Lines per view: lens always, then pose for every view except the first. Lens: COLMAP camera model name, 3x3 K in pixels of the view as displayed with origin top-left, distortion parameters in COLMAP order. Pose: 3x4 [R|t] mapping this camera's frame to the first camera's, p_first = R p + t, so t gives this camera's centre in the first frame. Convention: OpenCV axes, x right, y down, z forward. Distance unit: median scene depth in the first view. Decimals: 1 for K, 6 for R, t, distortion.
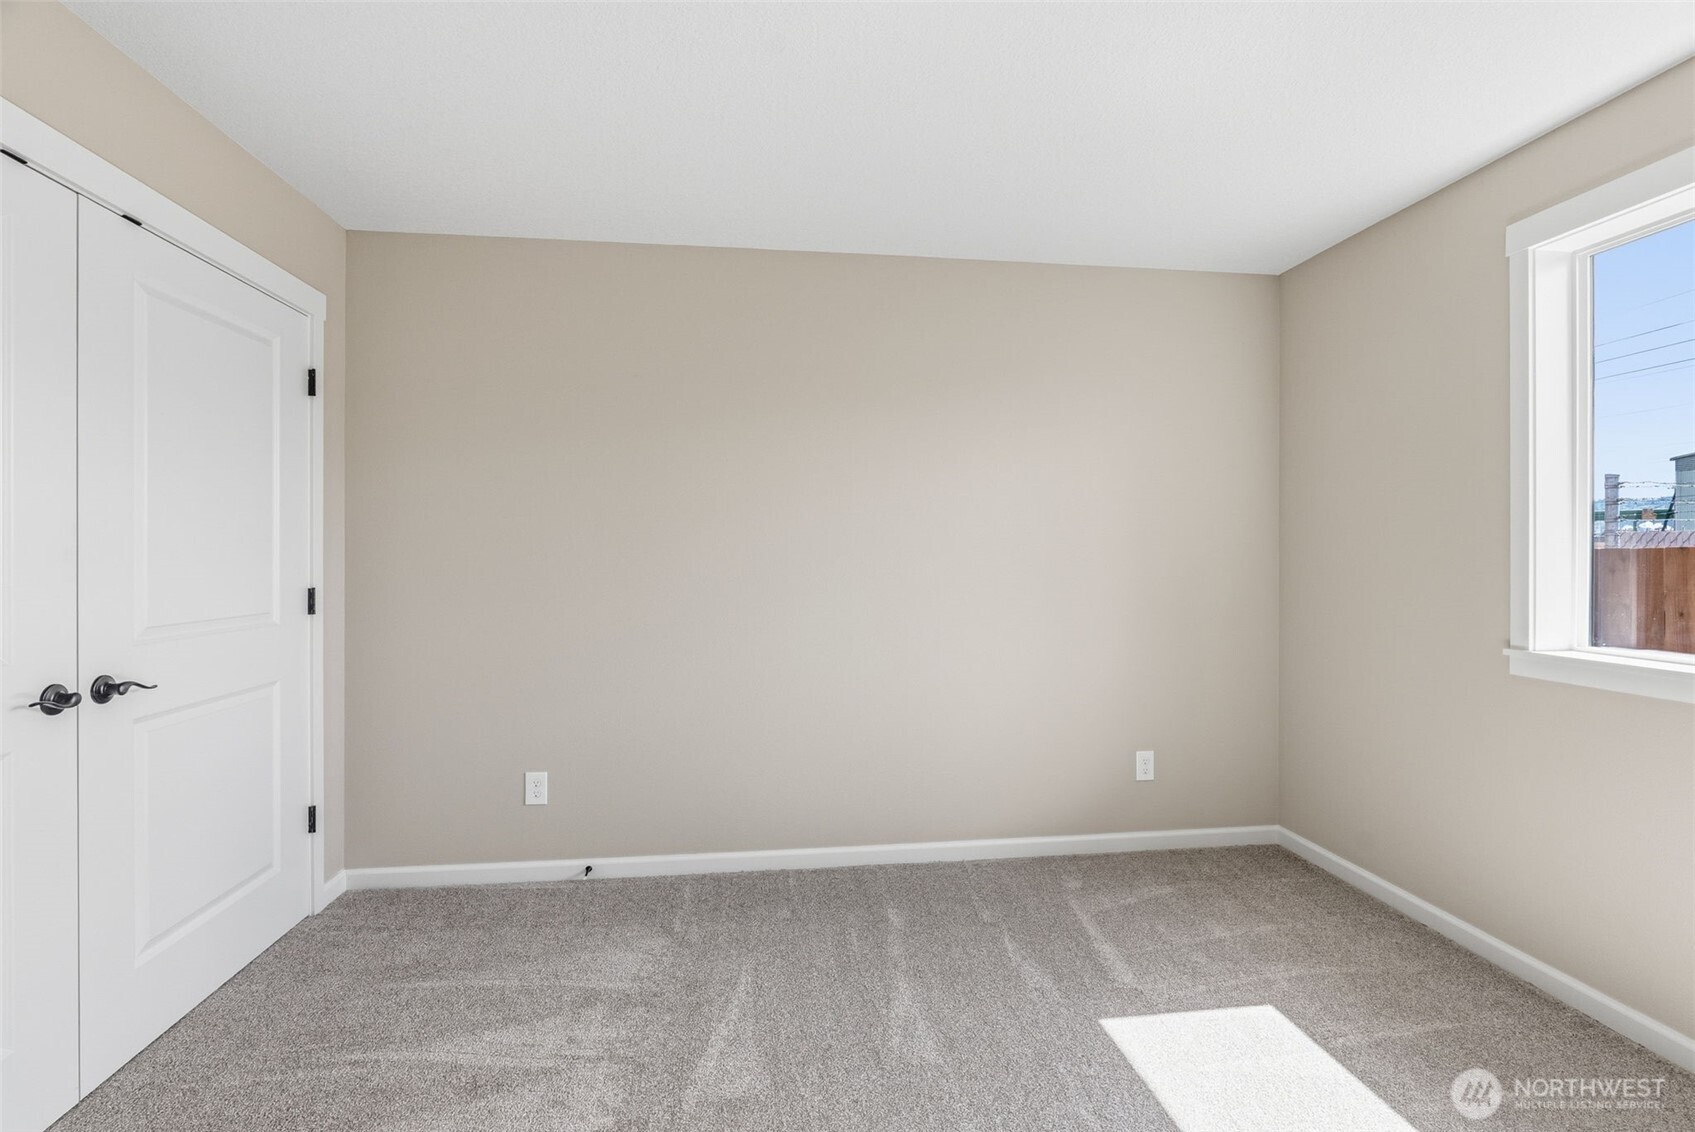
lens RADIAL K [[781.0, 0, 851.5], [0, 781.0, 562.8], [0, 0, 1]] dist [-0.007044, 0.000473]
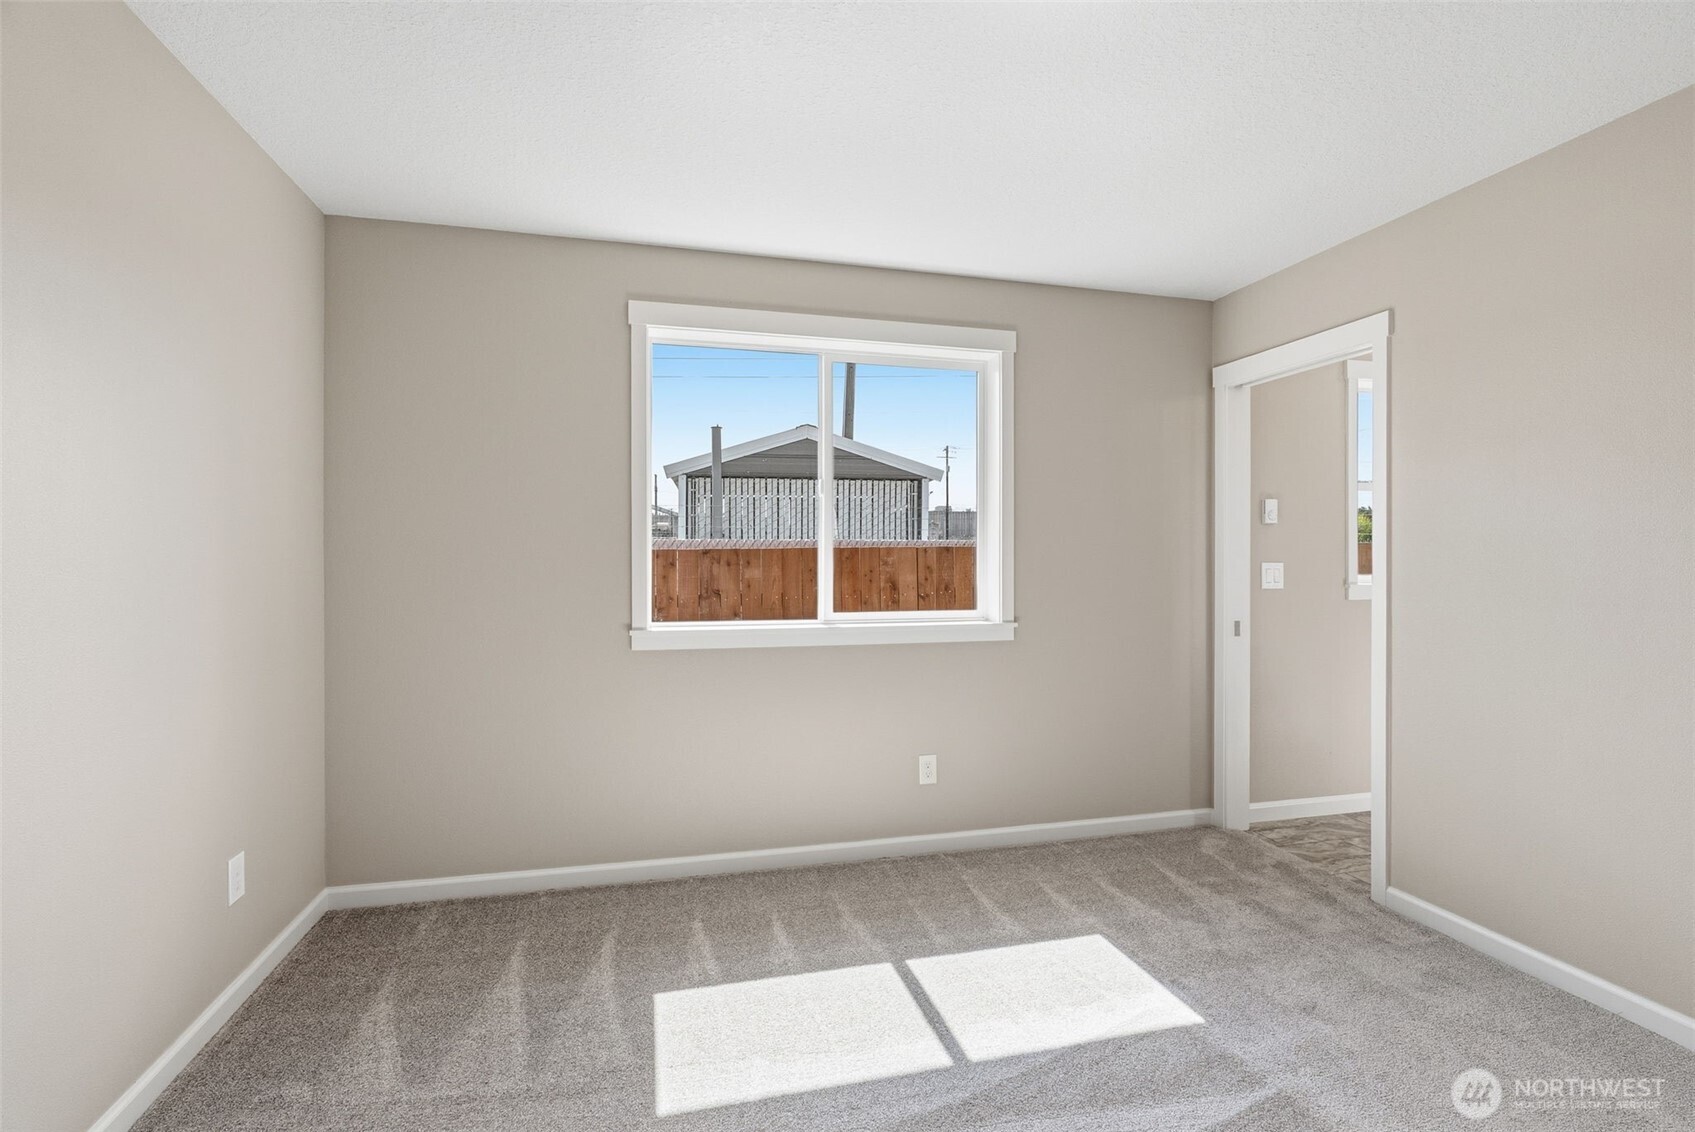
lens RADIAL K [[781.0, 0, 851.5], [0, 781.0, 562.8], [0, 0, 1]] dist [-0.007044, 0.000473]
pose [[-0.135754, -0.006385, 0.990722, -0.482764], [0.005272, 0.999960, 0.007167, -0.009224], [-0.990729, 0.006196, -0.135715, 0.819192]]
